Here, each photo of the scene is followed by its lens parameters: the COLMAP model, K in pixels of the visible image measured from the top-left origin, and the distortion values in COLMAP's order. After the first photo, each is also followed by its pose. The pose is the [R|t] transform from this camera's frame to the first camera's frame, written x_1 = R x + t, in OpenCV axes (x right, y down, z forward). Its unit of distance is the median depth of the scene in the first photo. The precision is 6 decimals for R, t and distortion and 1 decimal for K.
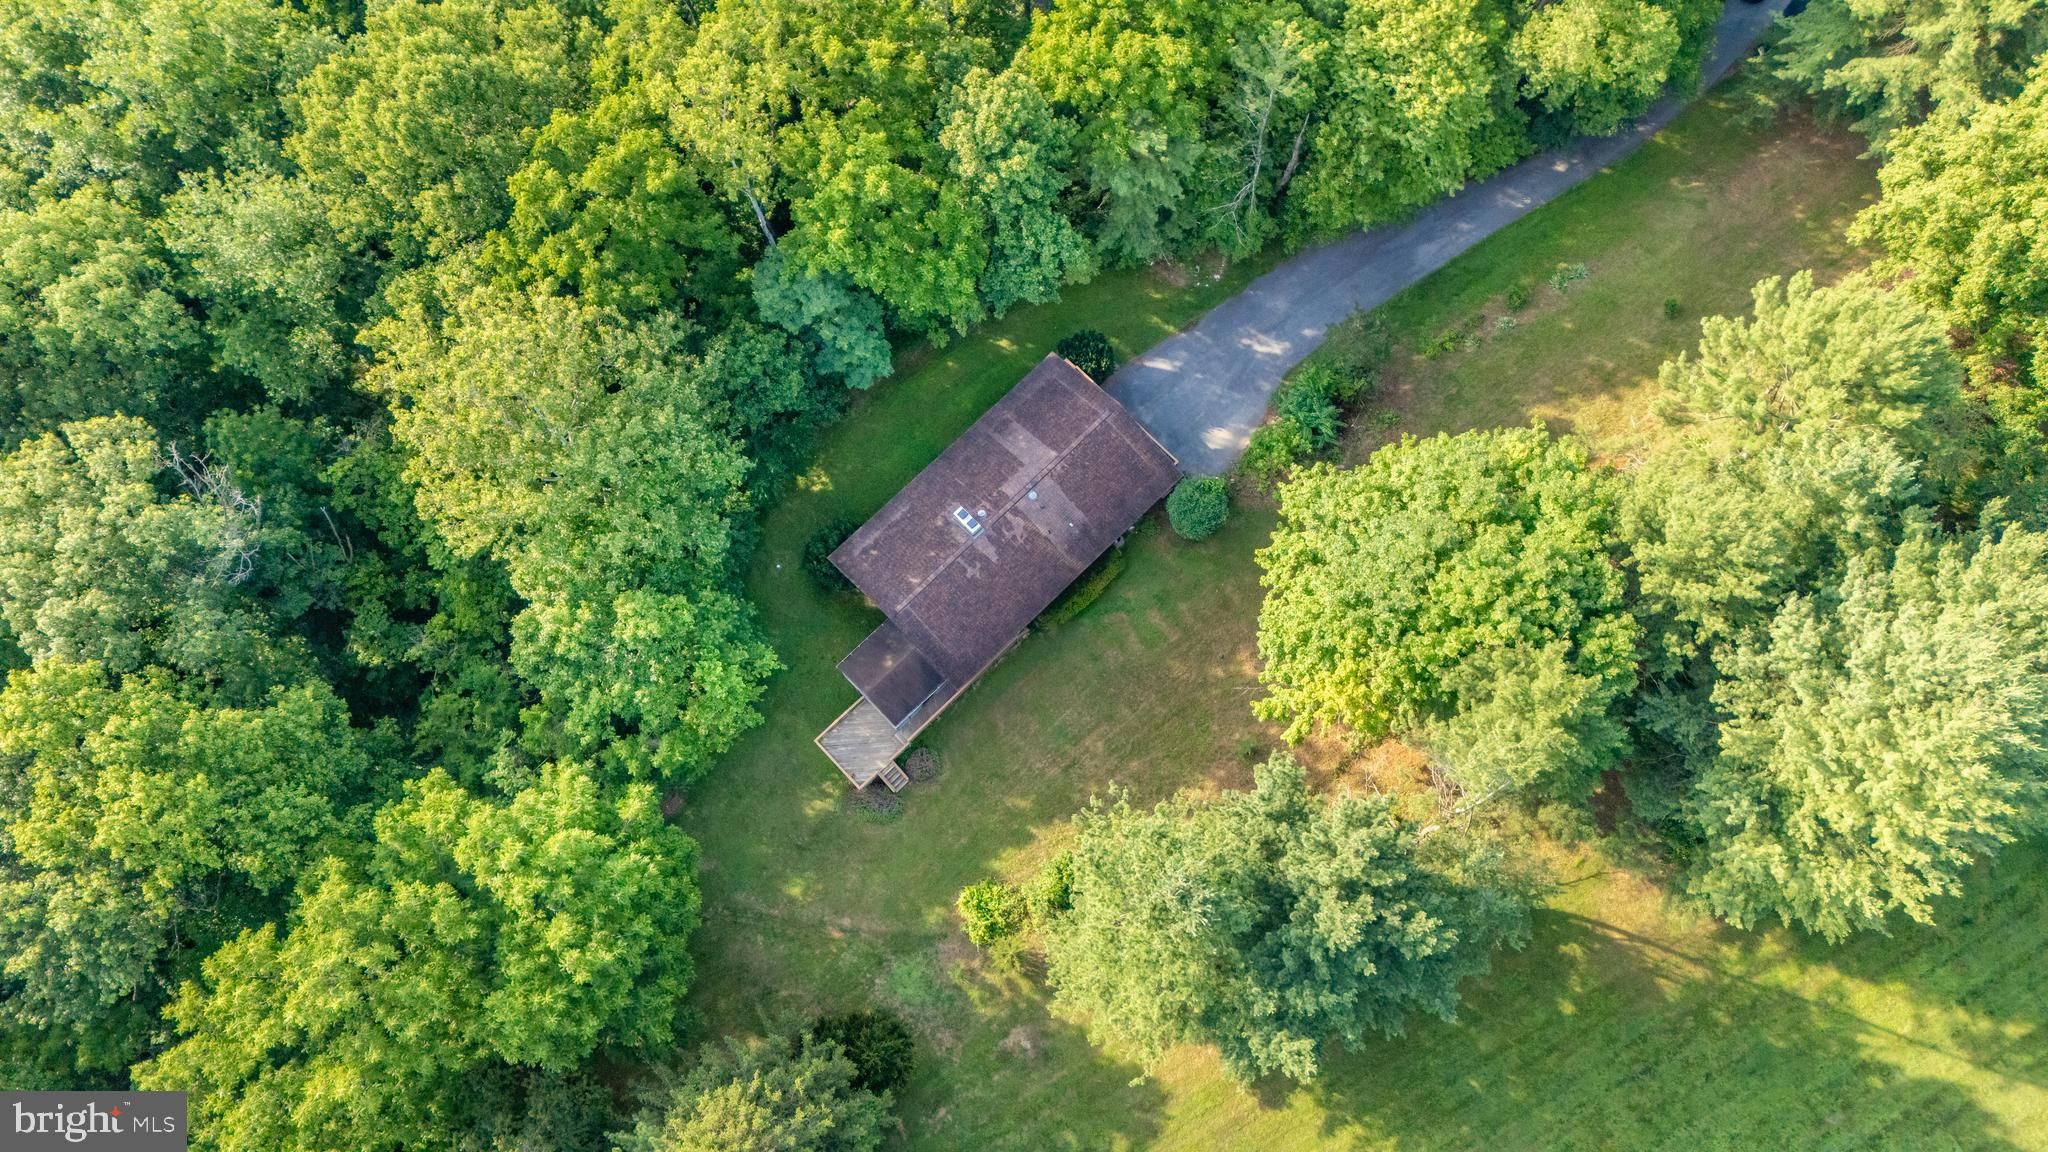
lens RADIAL K [[1495.8, 0, 1024.0], [0, 1495.8, 576.0], [0, 0, 1]] dist [0.040777, 0.001366]
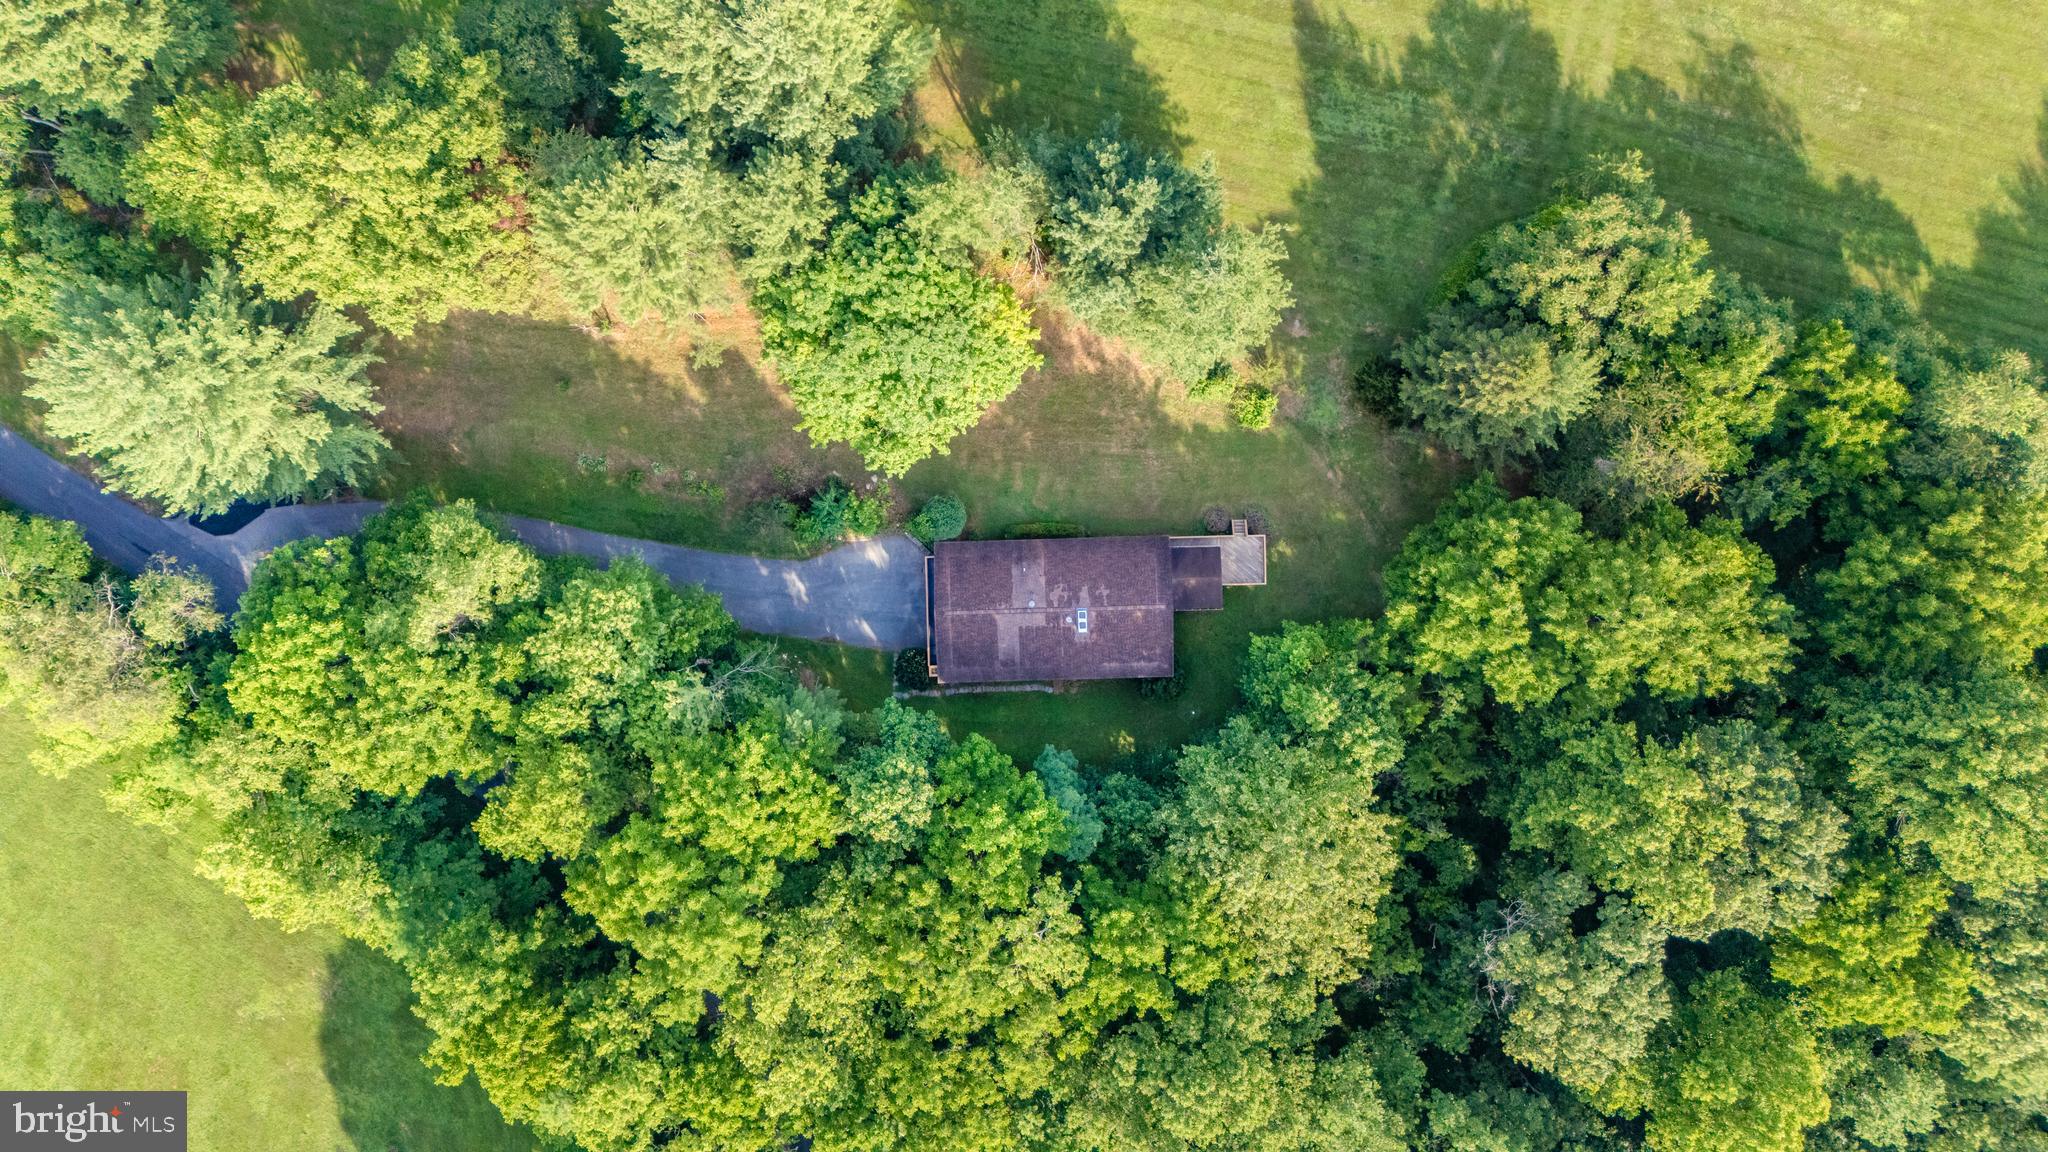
lens RADIAL K [[1492.2, 0, 1027.2], [0, 1492.2, 572.0], [0, 0, 1]] dist [0.088245, -0.074424]
pose [[-0.735791, -0.677006, 0.016599, 0.006524], [0.658597, -0.709646, 0.250304, -0.410756], [-0.157678, 0.195104, 0.968025, -0.332270]]
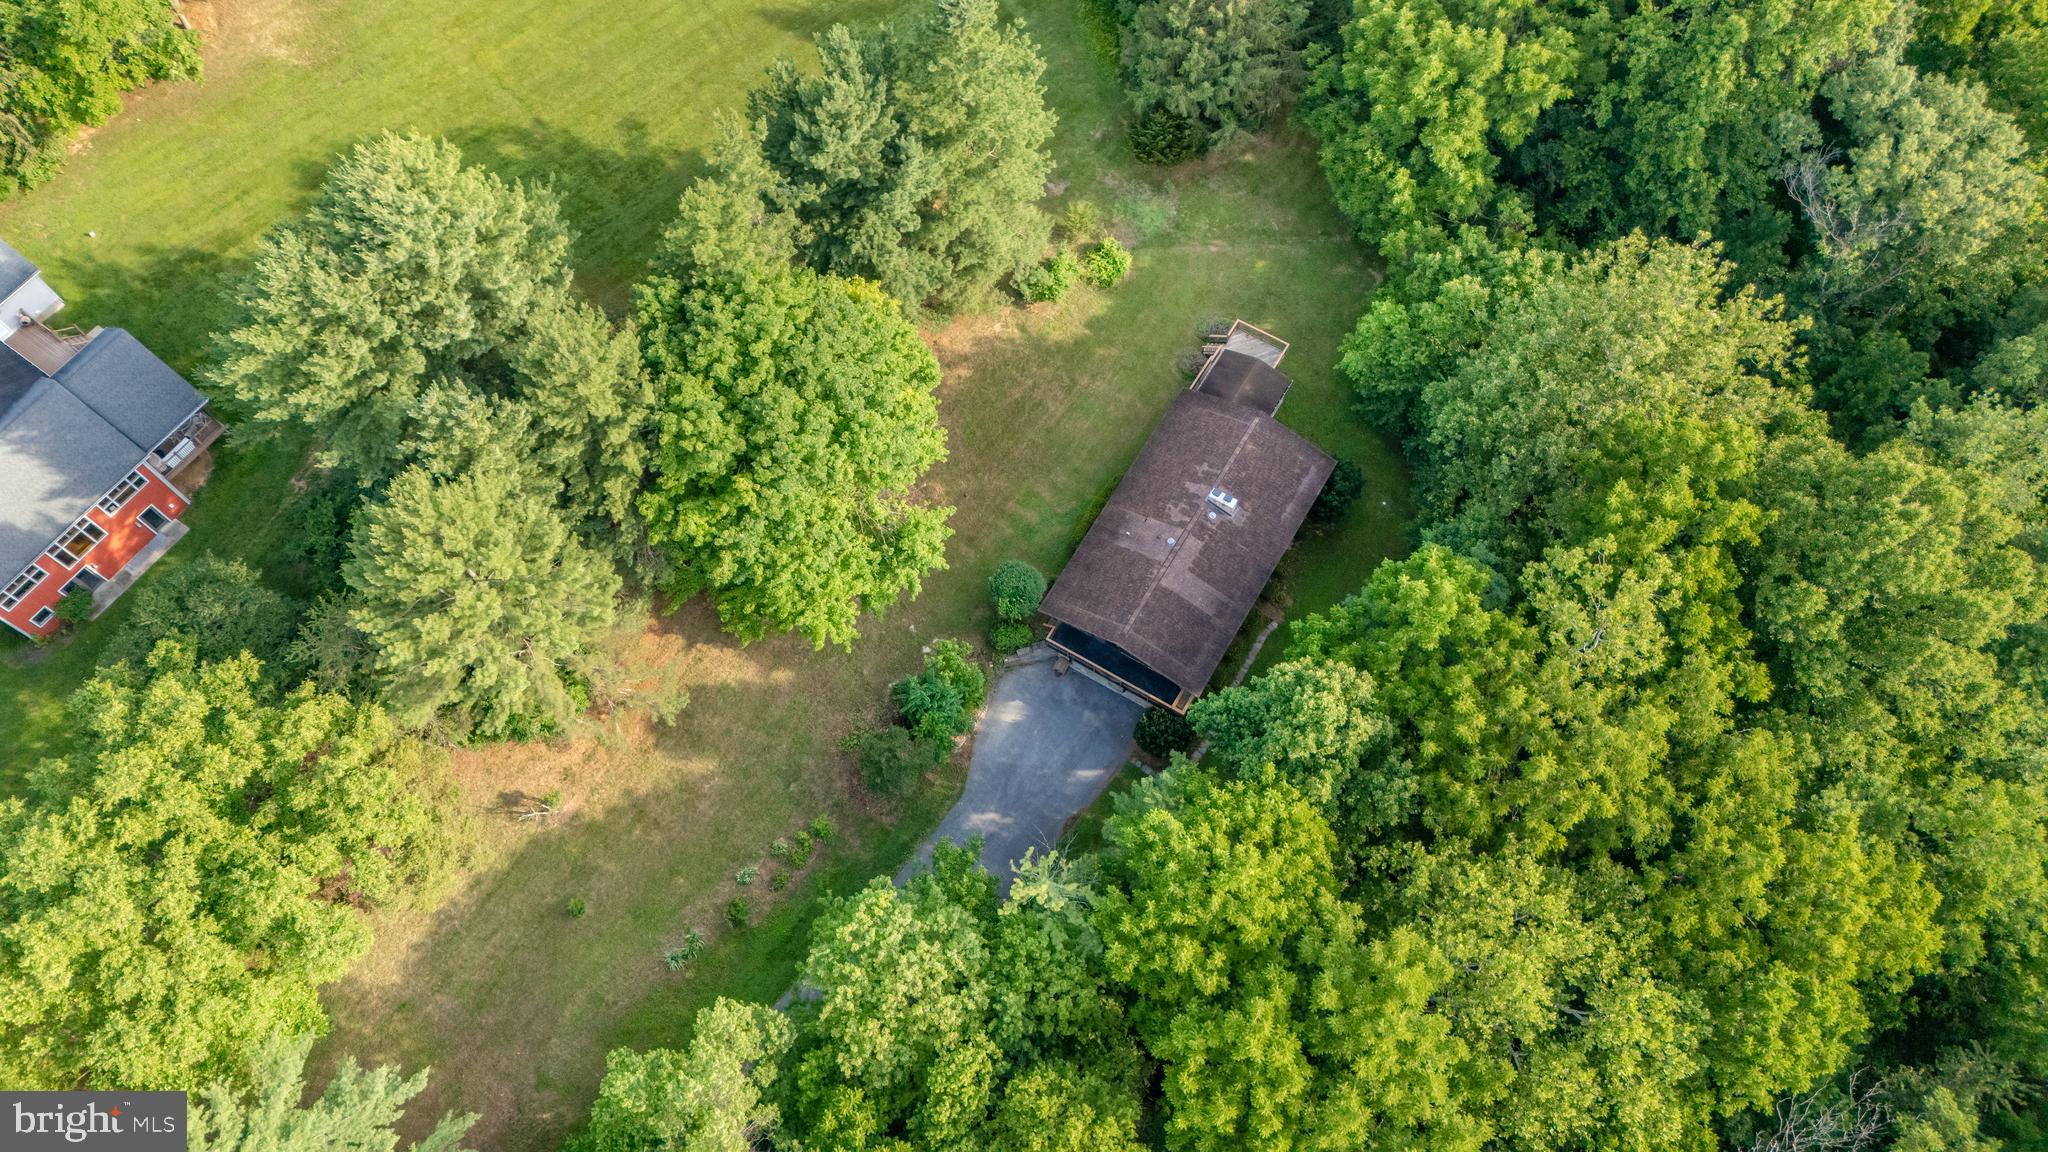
lens RADIAL K [[1492.2, 0, 1027.2], [0, 1492.2, 572.0], [0, 0, 1]] dist [0.088245, -0.074424]
pose [[-0.966556, 0.244553, -0.077223, 0.211491], [-0.236780, -0.735315, 0.635018, -0.792891], [0.098512, 0.632065, 0.768628, 0.211740]]
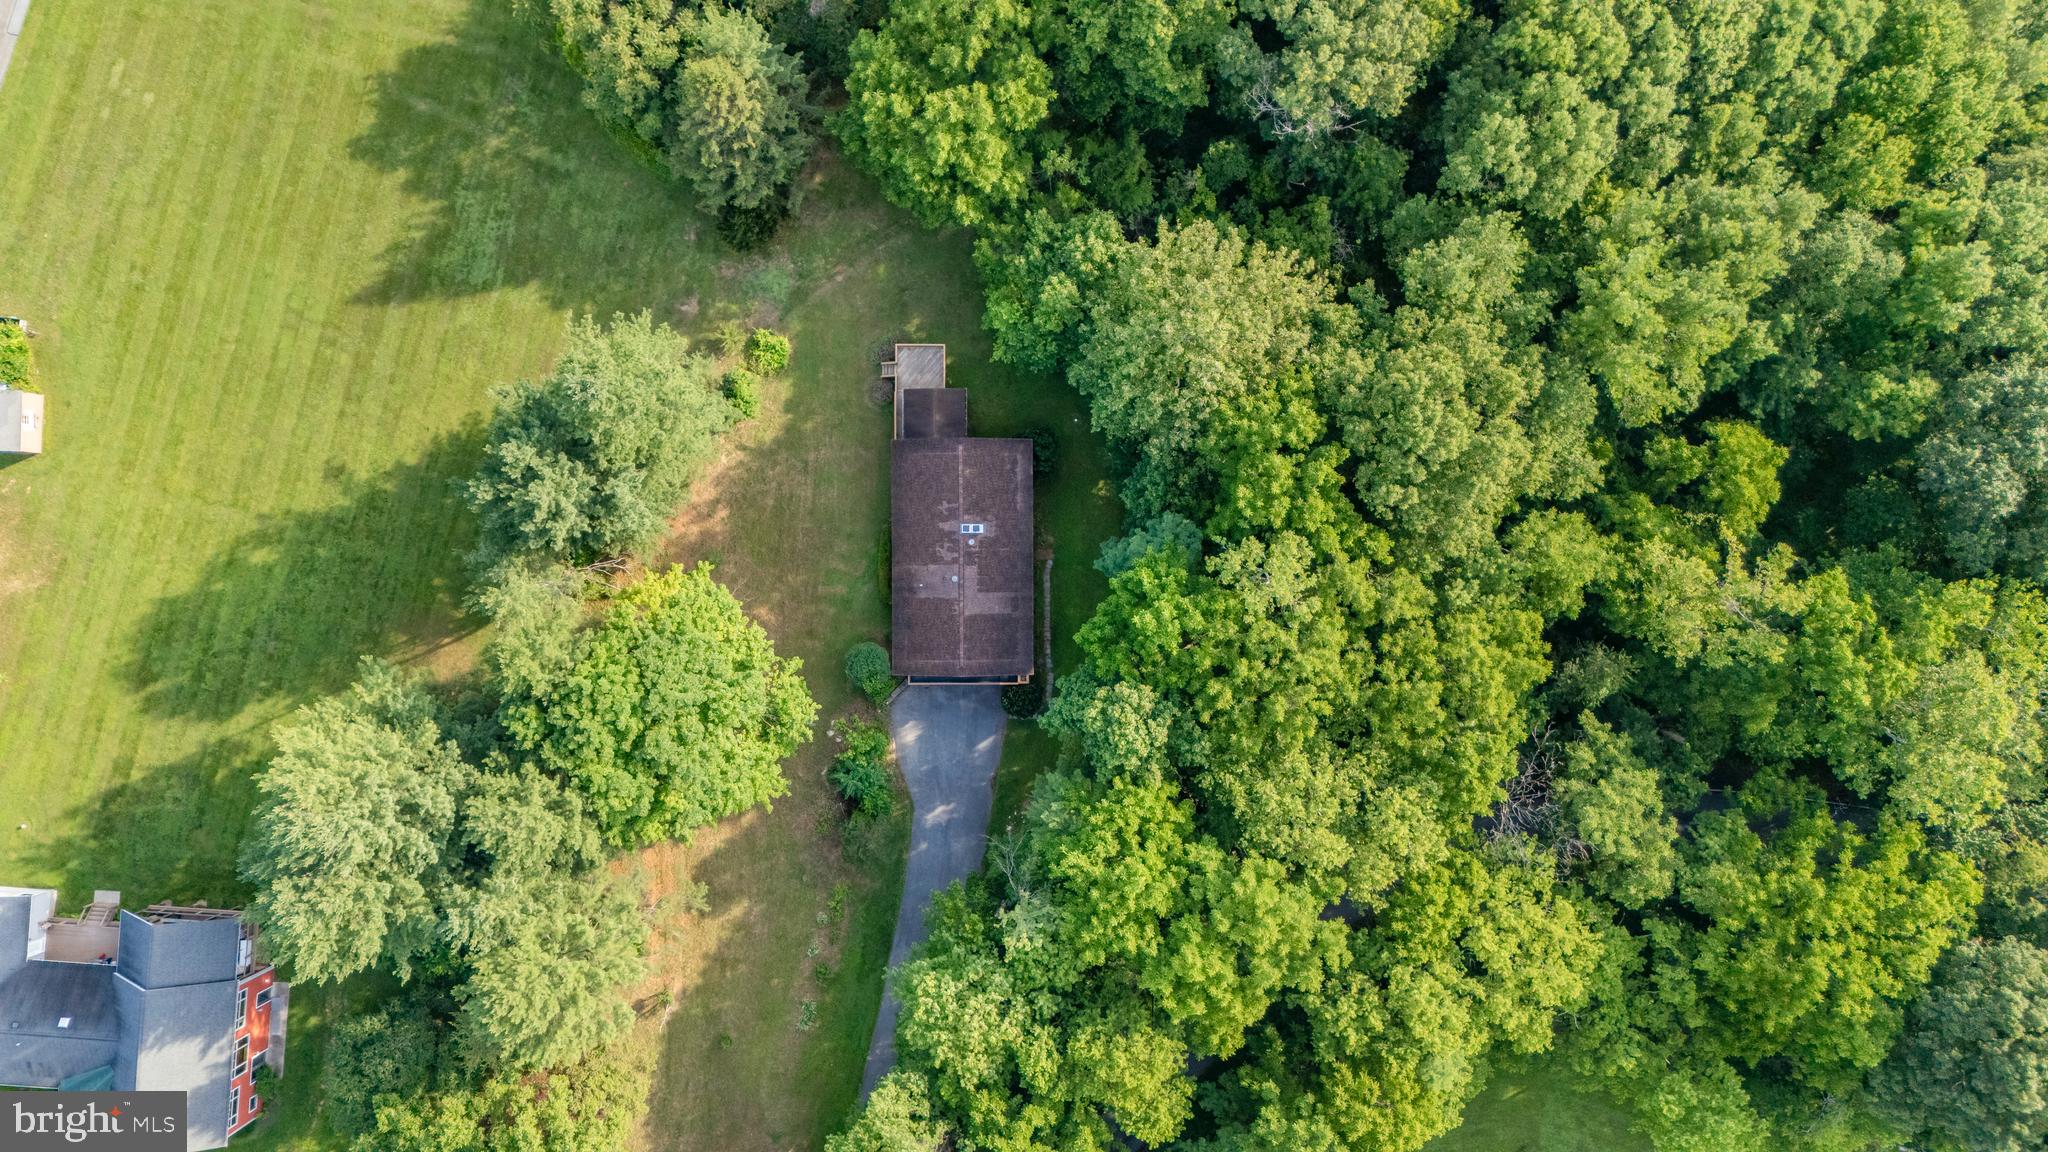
lens RADIAL K [[1492.2, 0, 1027.2], [0, 1492.2, 572.0], [0, 0, 1]] dist [0.088245, -0.074424]
pose [[-0.694404, 0.718833, 0.032905, -0.097441], [-0.684218, -0.673743, 0.279134, -0.517303], [0.222820, 0.171318, 0.959688, -0.298646]]
